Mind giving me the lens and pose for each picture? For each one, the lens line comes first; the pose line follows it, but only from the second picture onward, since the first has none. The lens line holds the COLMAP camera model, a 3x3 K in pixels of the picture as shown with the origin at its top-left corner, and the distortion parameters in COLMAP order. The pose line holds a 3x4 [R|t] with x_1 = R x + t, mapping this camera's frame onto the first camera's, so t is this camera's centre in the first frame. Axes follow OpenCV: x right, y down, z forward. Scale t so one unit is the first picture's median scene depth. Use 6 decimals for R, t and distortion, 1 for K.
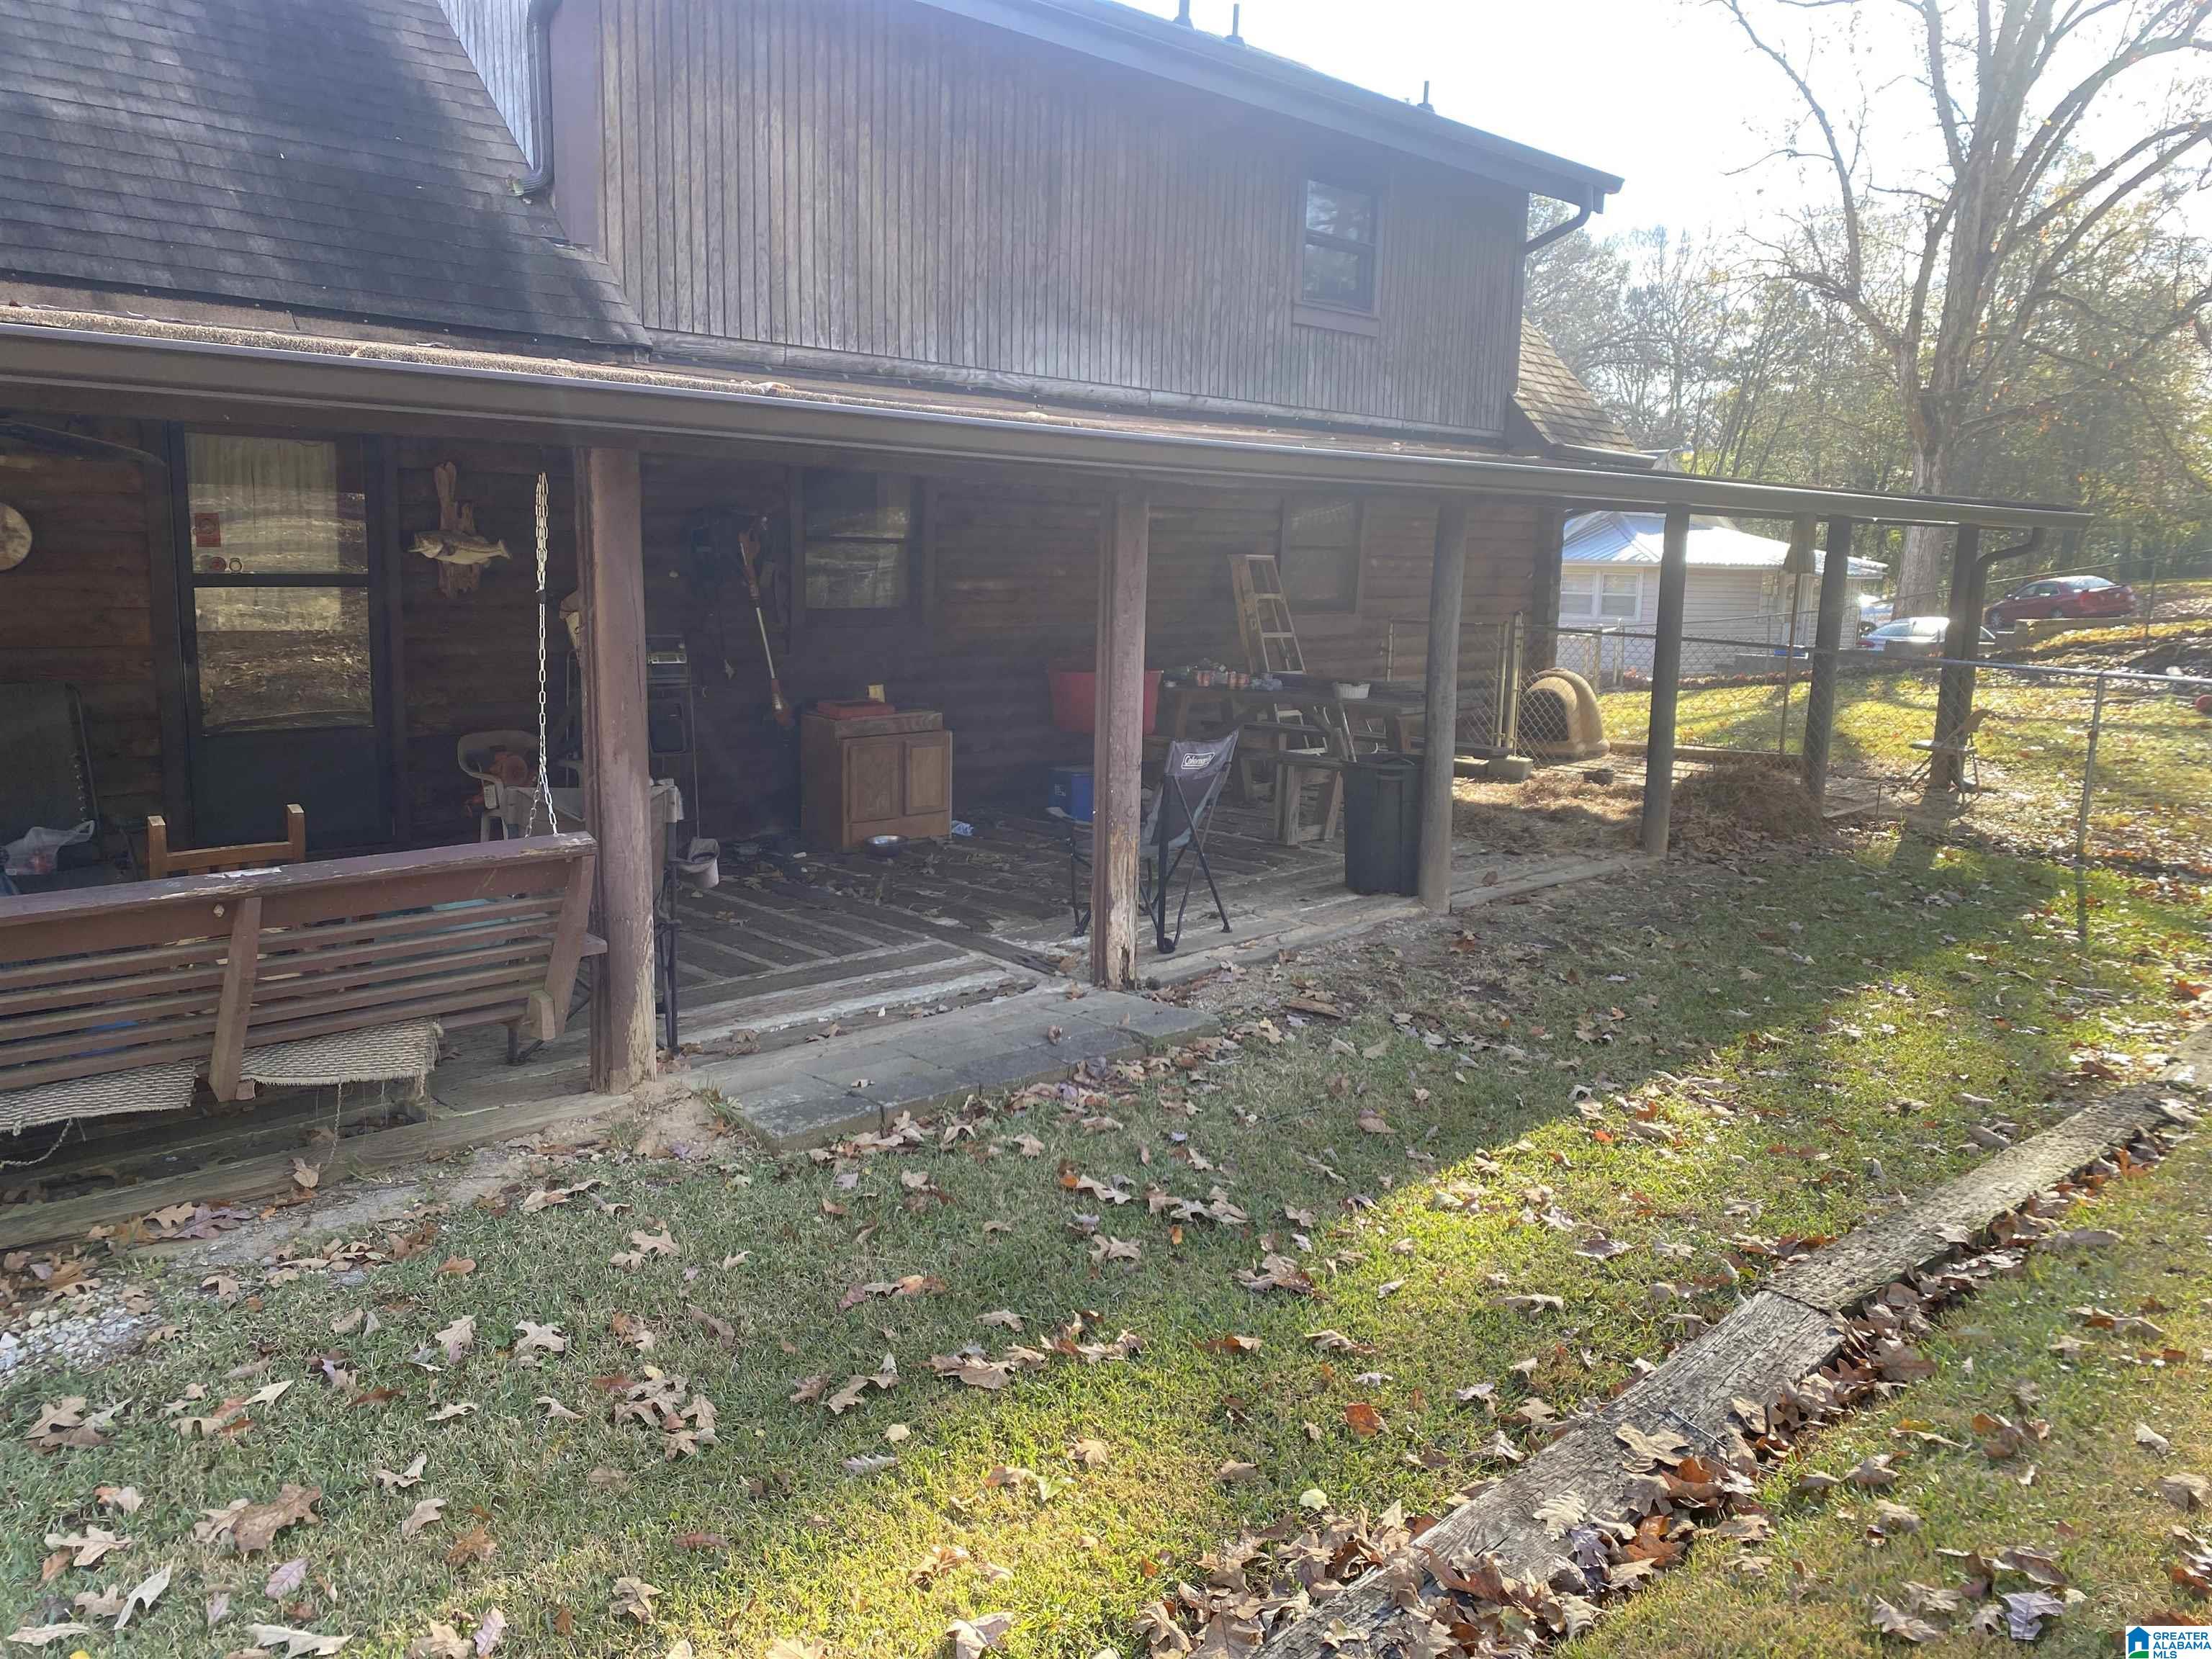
lens RADIAL K [[1681.7, 0, 1104.7], [0, 1681.7, 828.6], [0, 0, 1]] dist [0.039320, -0.056657]
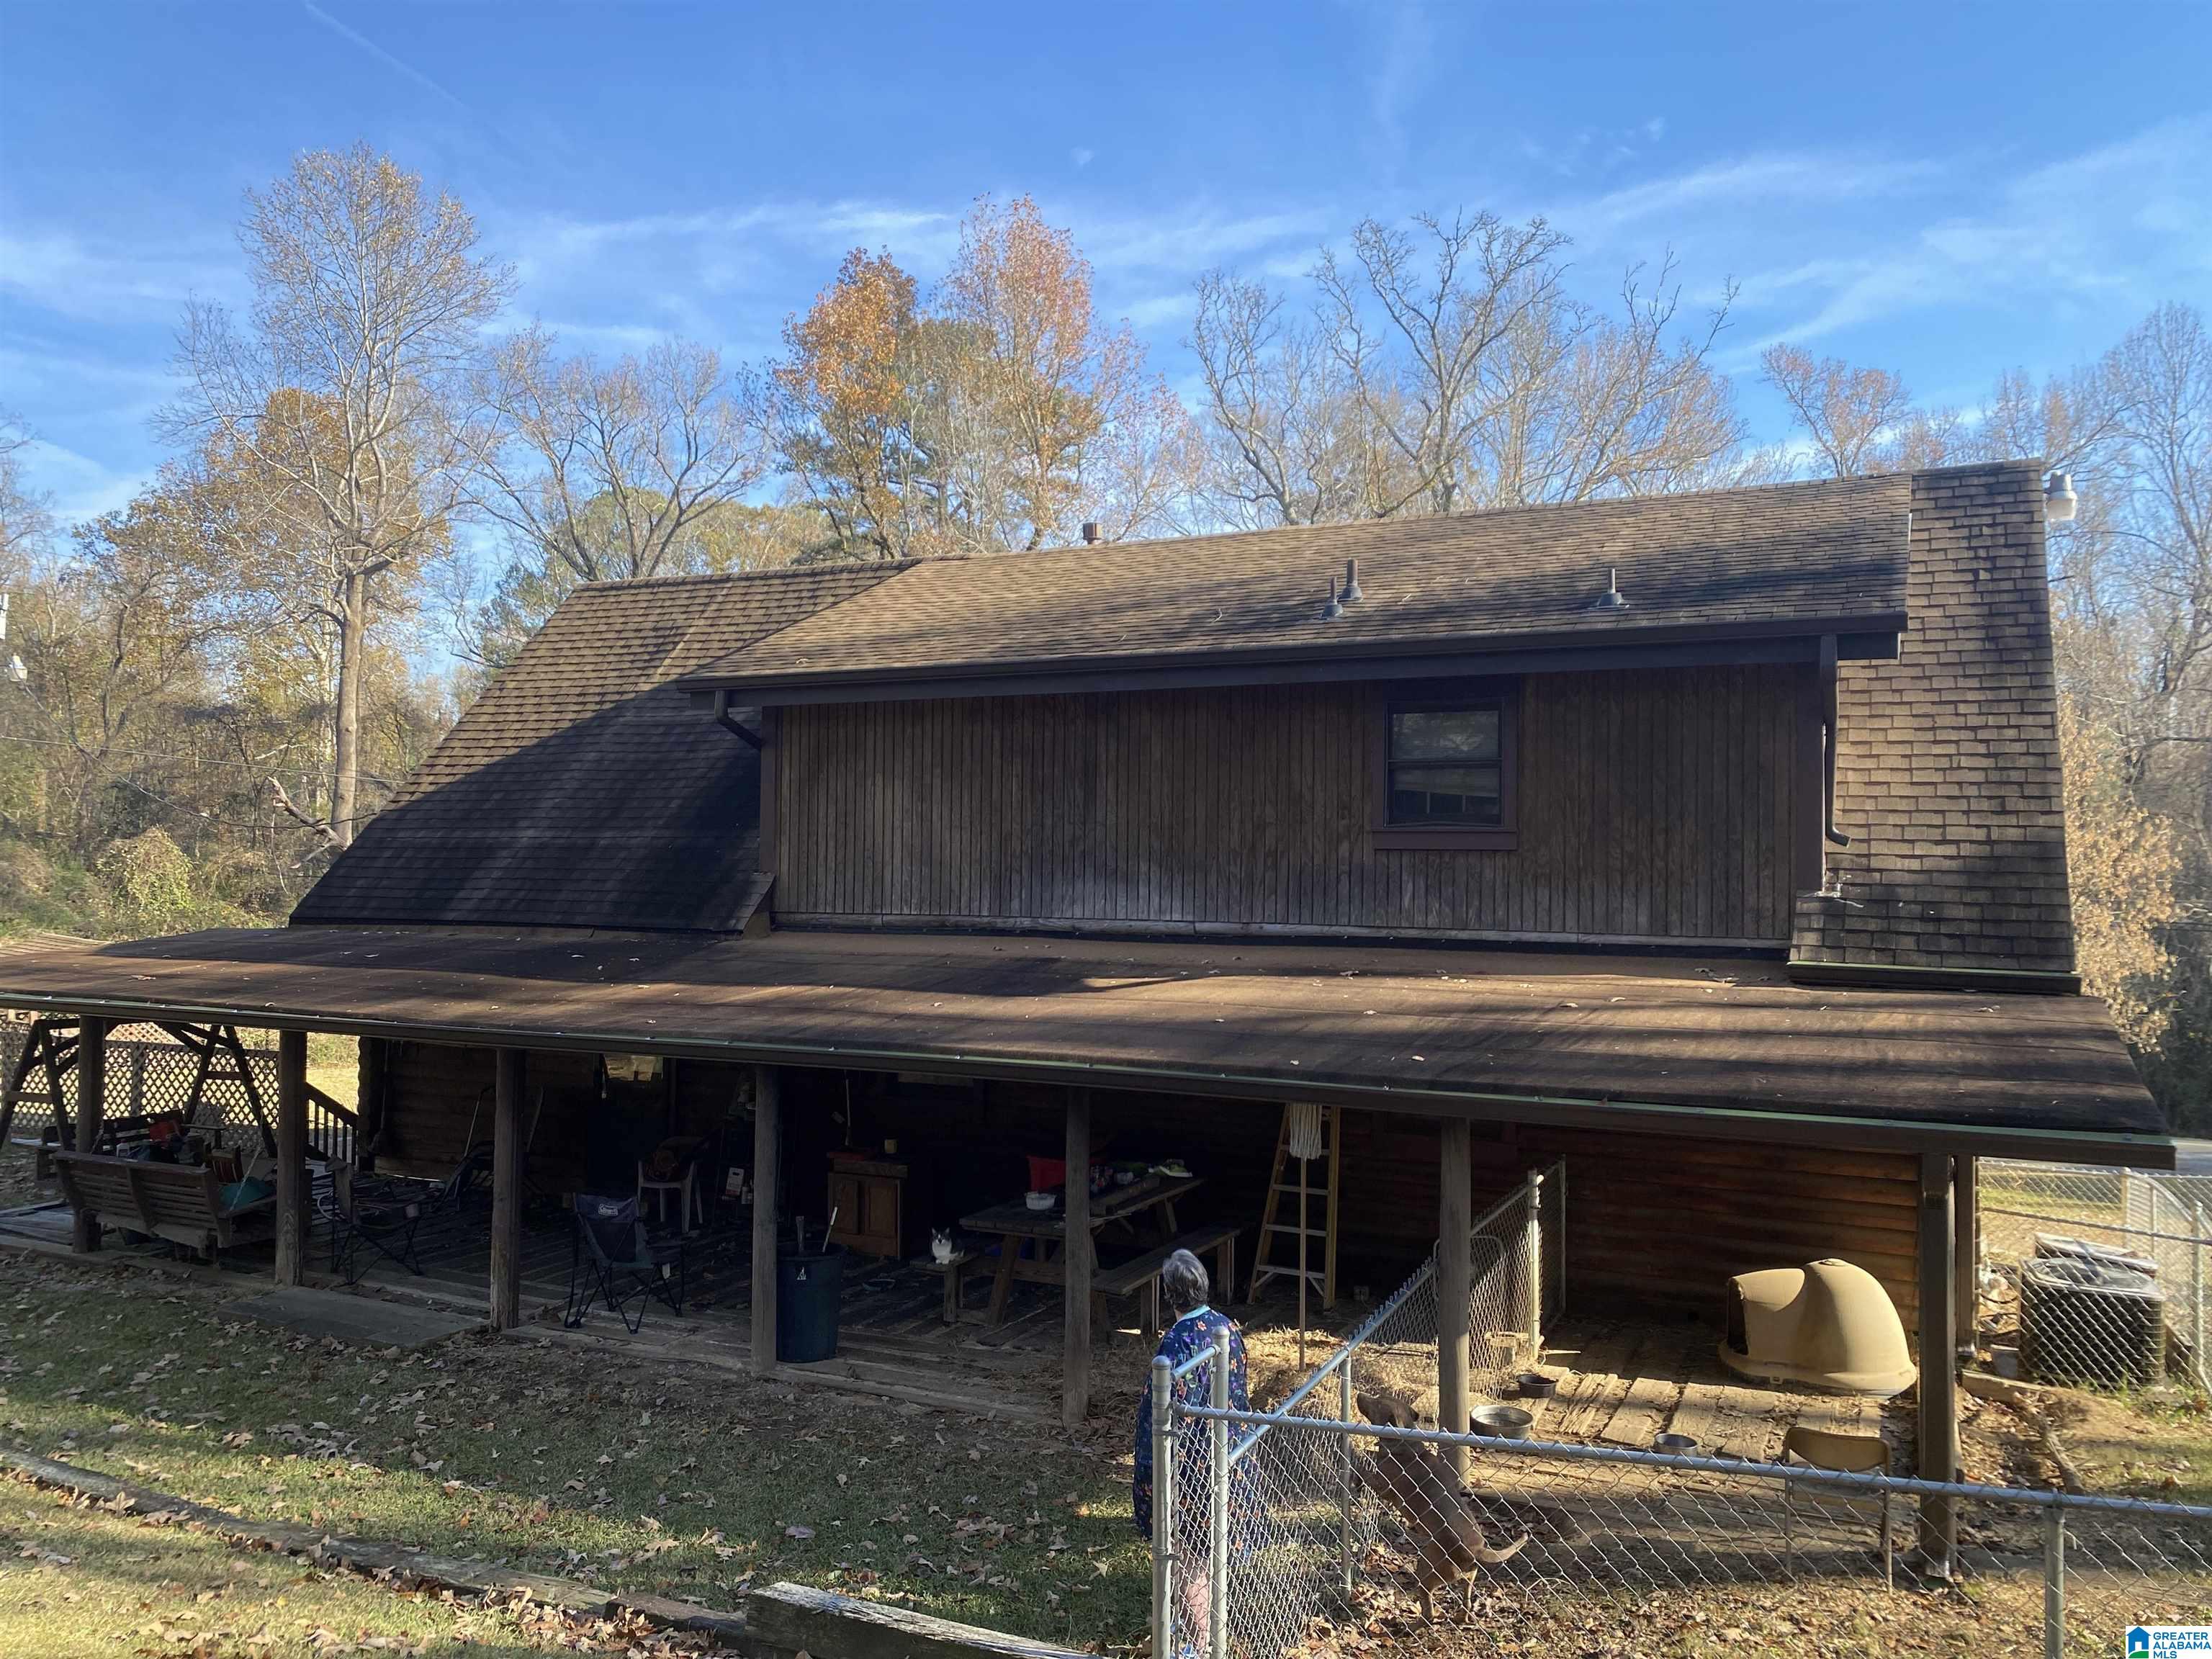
lens RADIAL K [[1681.7, 0, 1090.5], [0, 1681.7, 822.0], [0, 0, 1]] dist [0.039320, -0.056657]
pose [[0.327874, -0.037941, -0.943959, 1.231665], [-0.153842, 0.983712, -0.092974, -0.228417], [0.932111, 0.175704, 0.316696, 0.598683]]
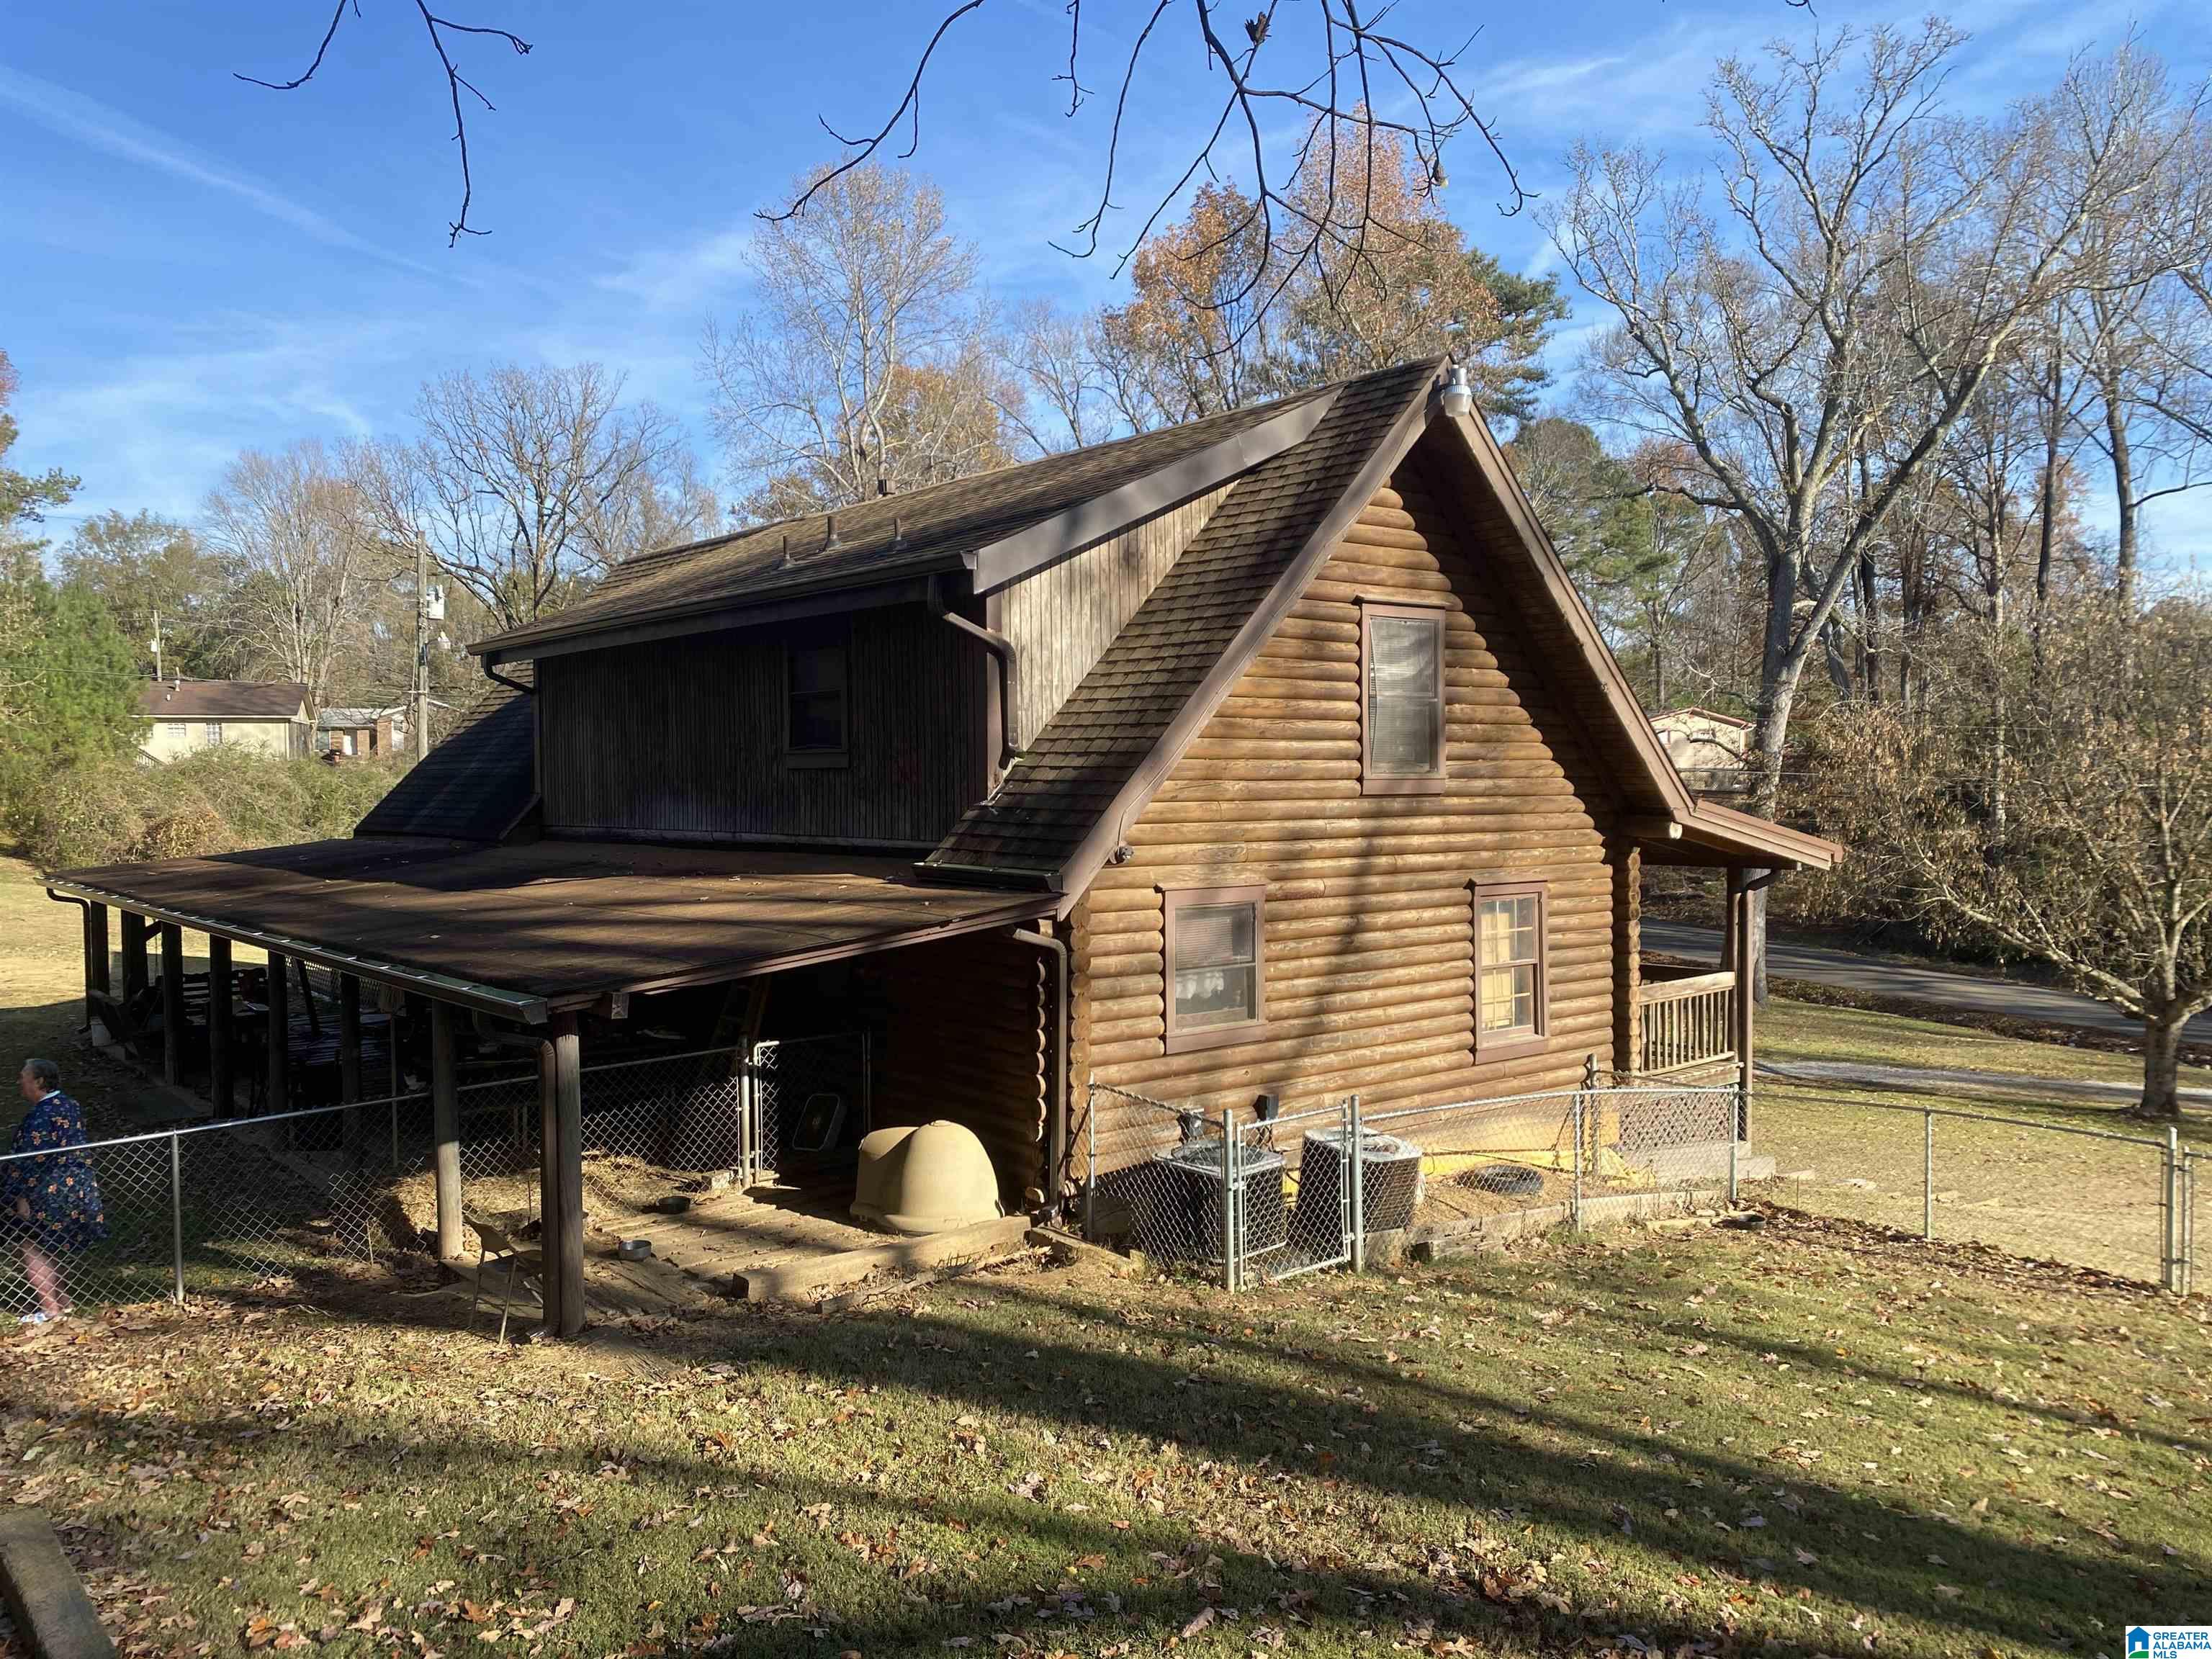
lens RADIAL K [[1681.7, 0, 1114.0], [0, 1681.7, 821.4], [0, 0, 1]] dist [0.039320, -0.056657]
pose [[-0.086635, 0.014244, -0.996138, 1.561951], [-0.144967, 0.989075, 0.026751, -0.391556], [0.985636, 0.146725, -0.083624, 1.604721]]
